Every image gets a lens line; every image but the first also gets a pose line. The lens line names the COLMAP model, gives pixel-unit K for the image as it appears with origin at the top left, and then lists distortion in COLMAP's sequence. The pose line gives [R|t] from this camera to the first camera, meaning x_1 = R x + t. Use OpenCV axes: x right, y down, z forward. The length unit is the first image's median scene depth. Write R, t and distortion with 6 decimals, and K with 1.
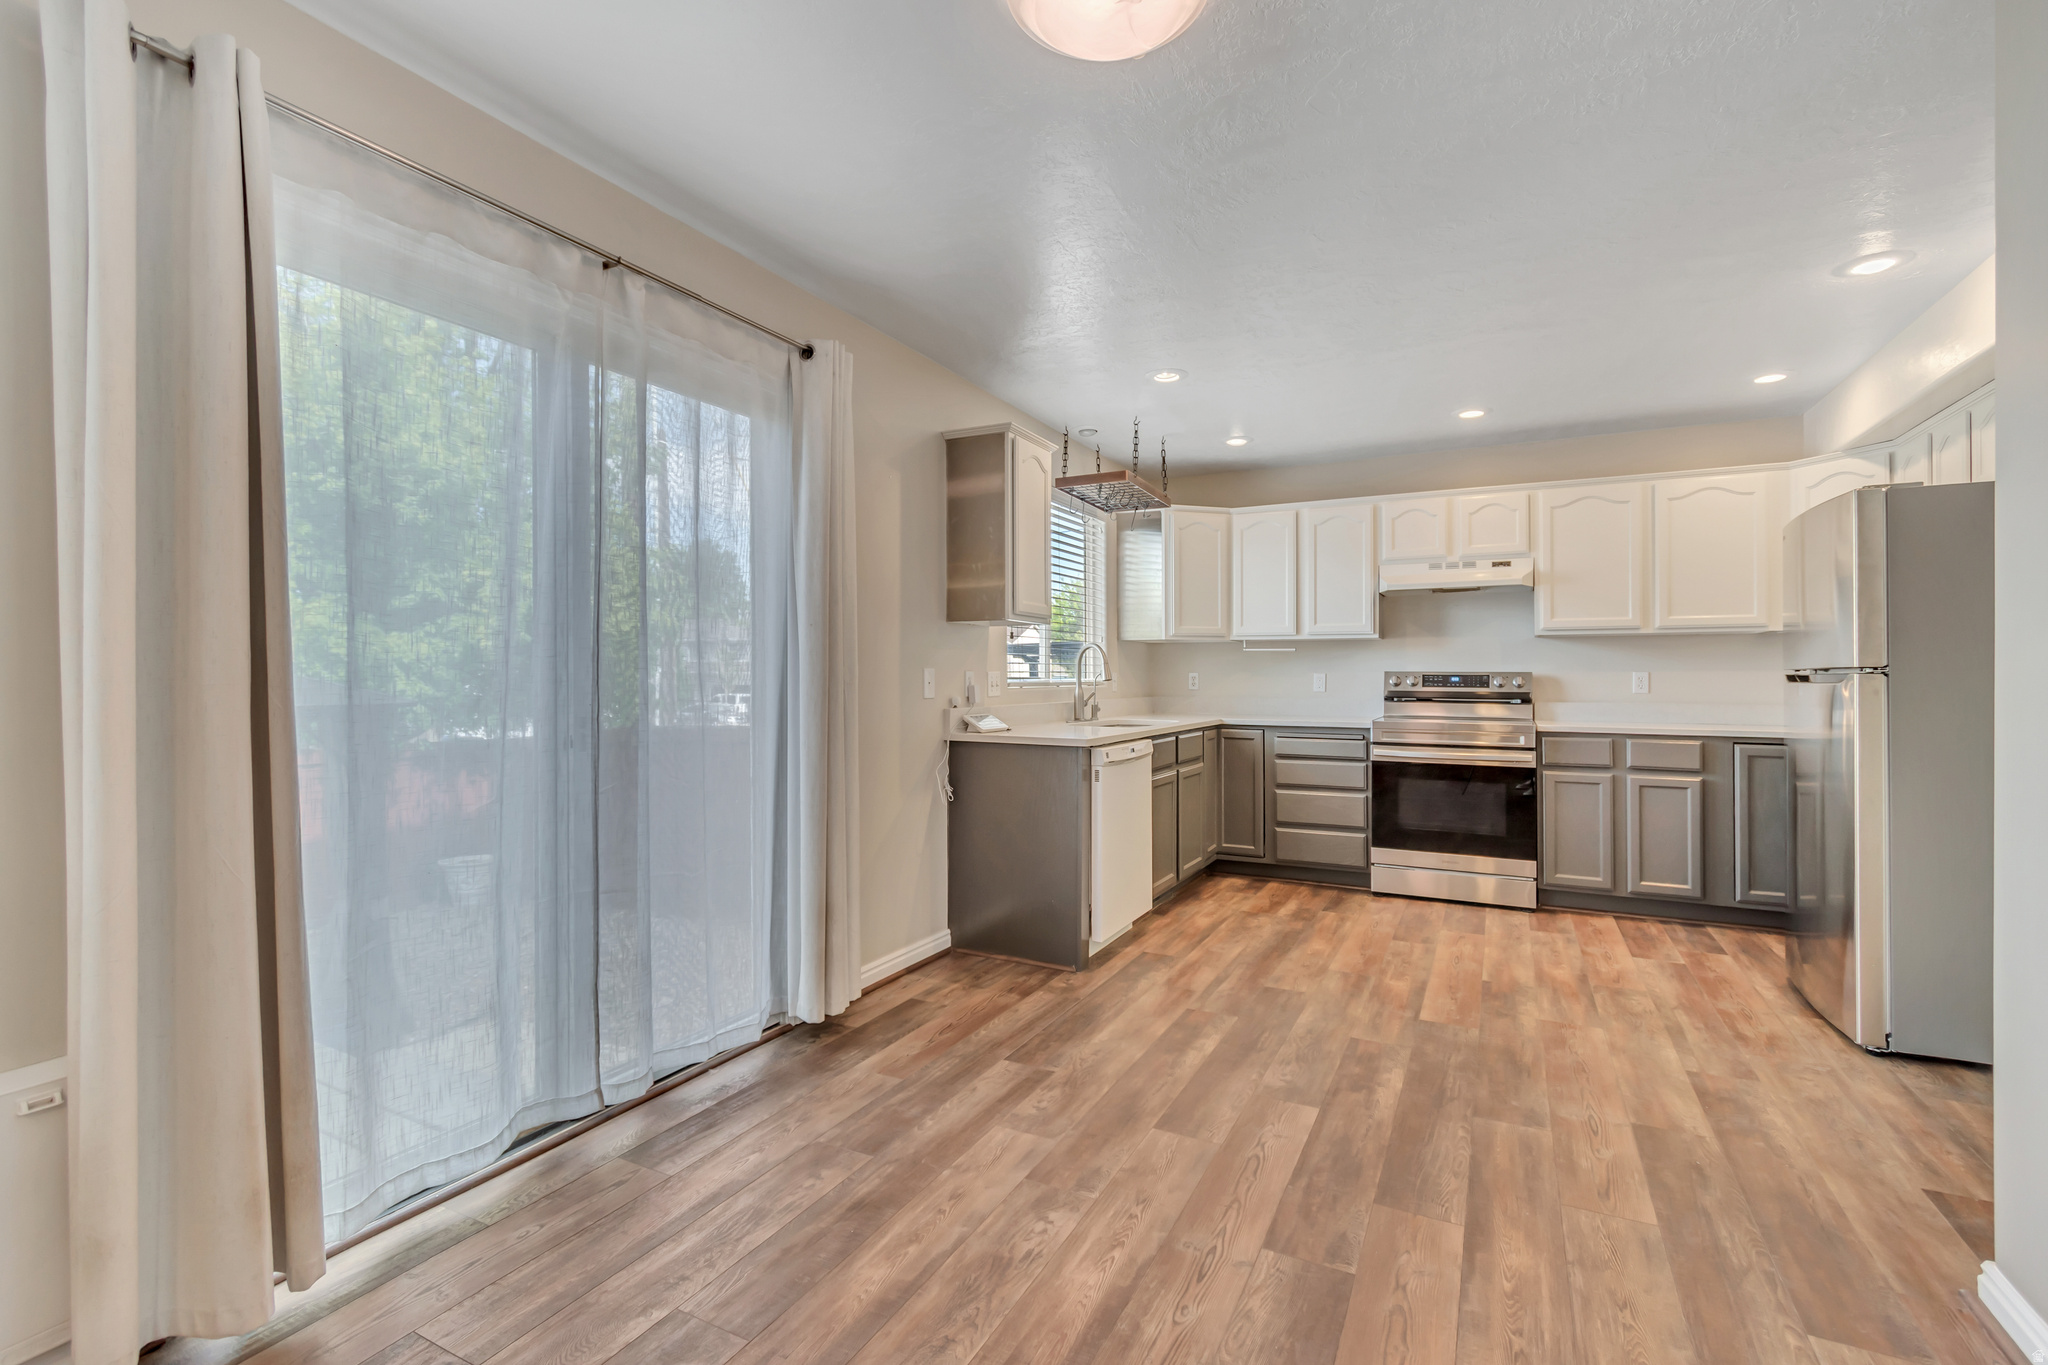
lens RADIAL K [[896.4, 0, 1022.8], [0, 896.4, 676.0], [0, 0, 1]] dist [0.002103, 0.000355]
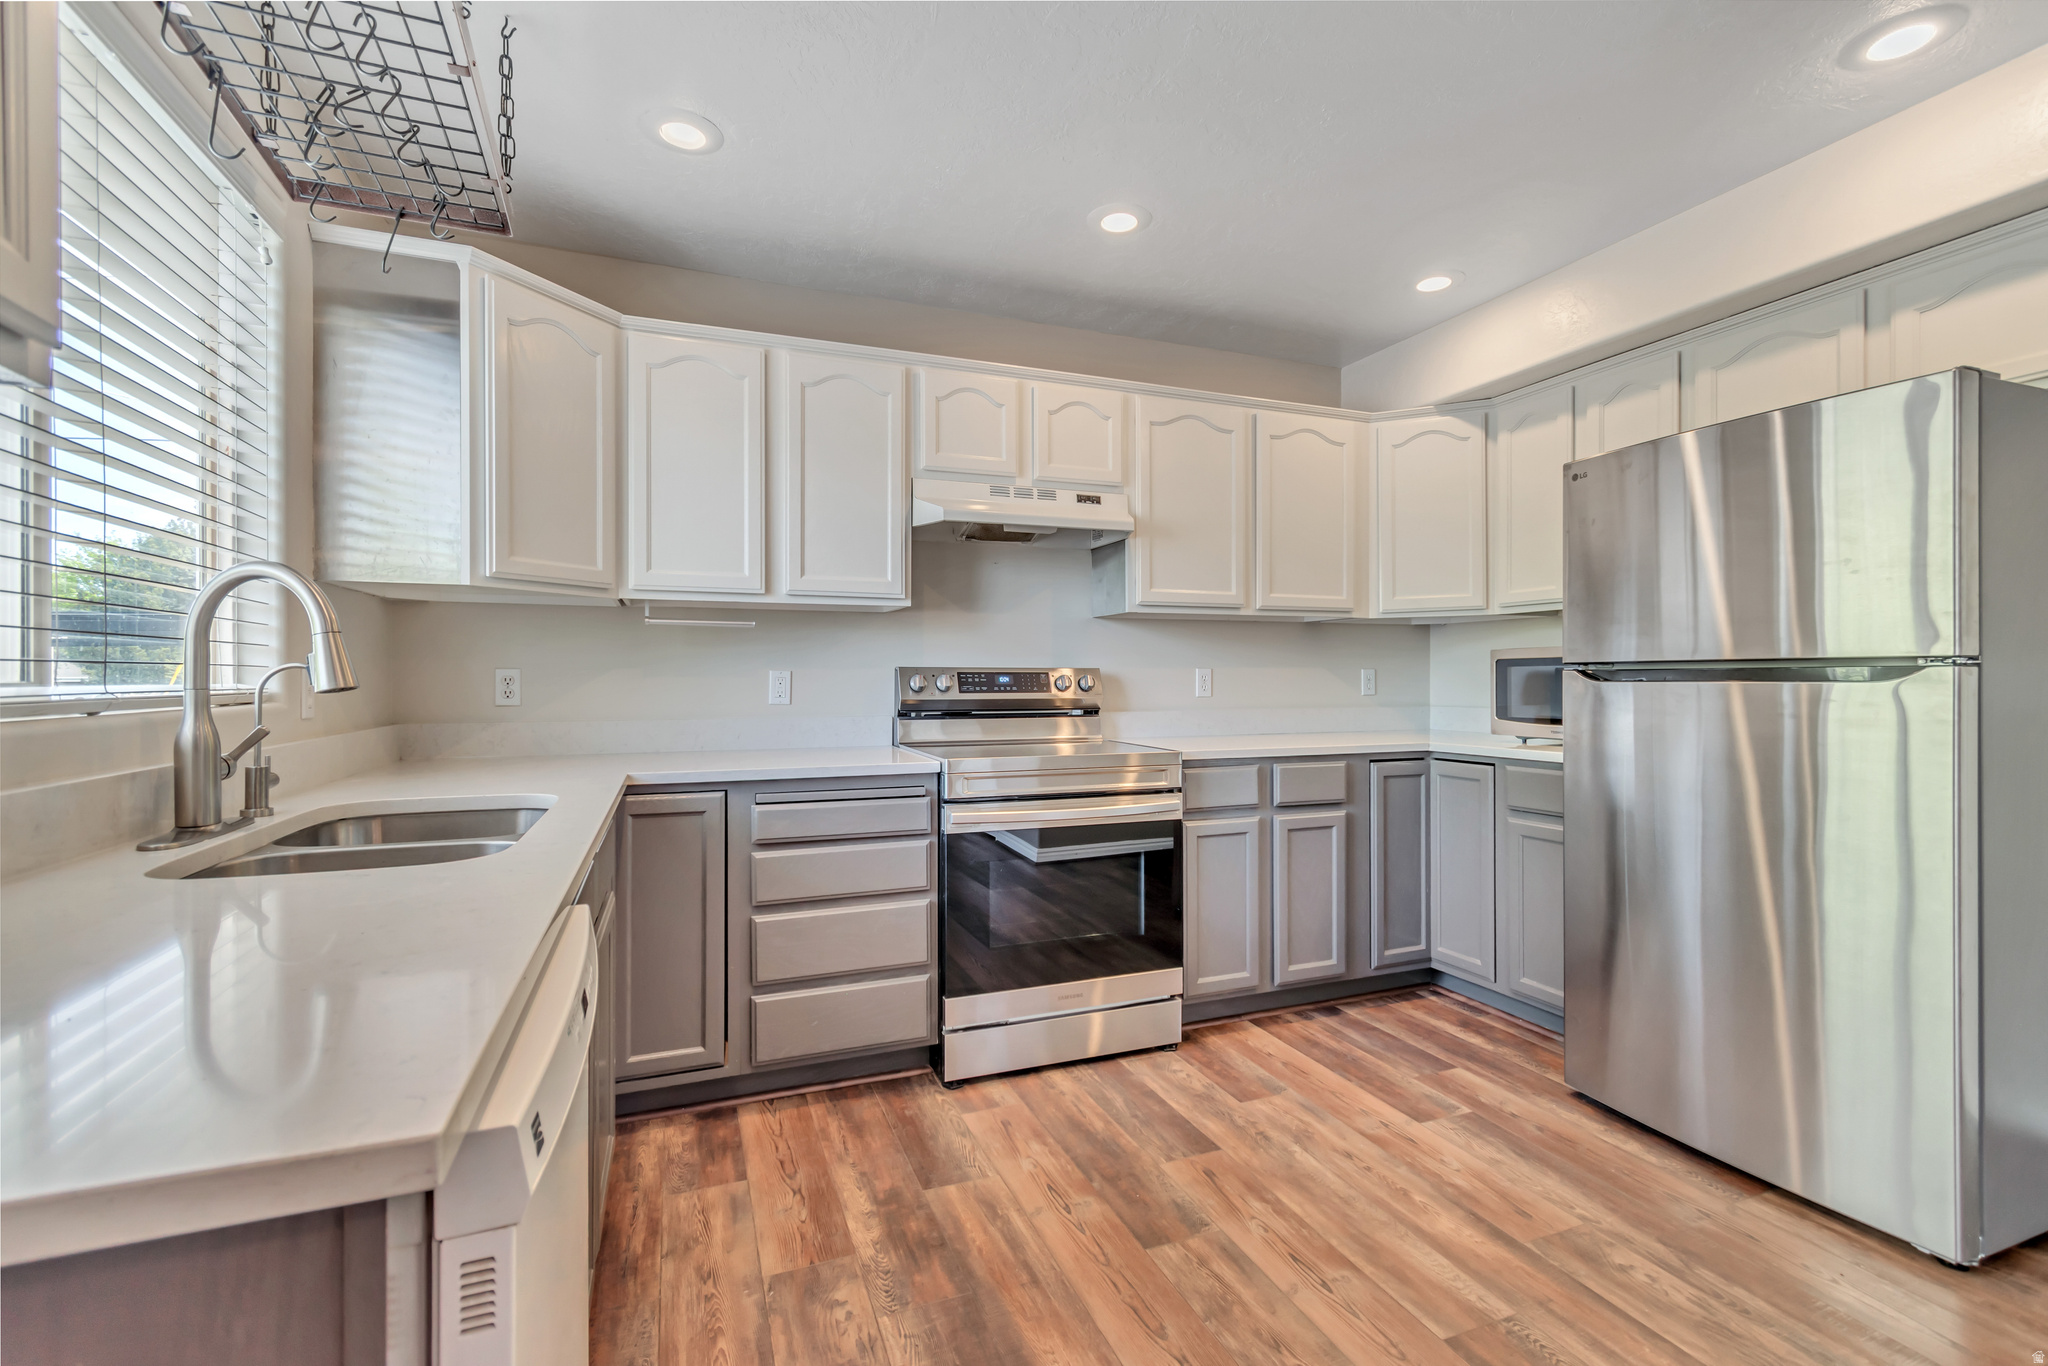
lens RADIAL K [[896.4, 0, 1023.4], [0, 896.4, 671.1], [0, 0, 1]] dist [0.002103, 0.000355]
pose [[0.659948, 0.003602, 0.751303, 0.022707], [0.004655, 0.999950, -0.008883, 0.003301], [-0.751297, 0.009360, 0.659898, 0.612196]]
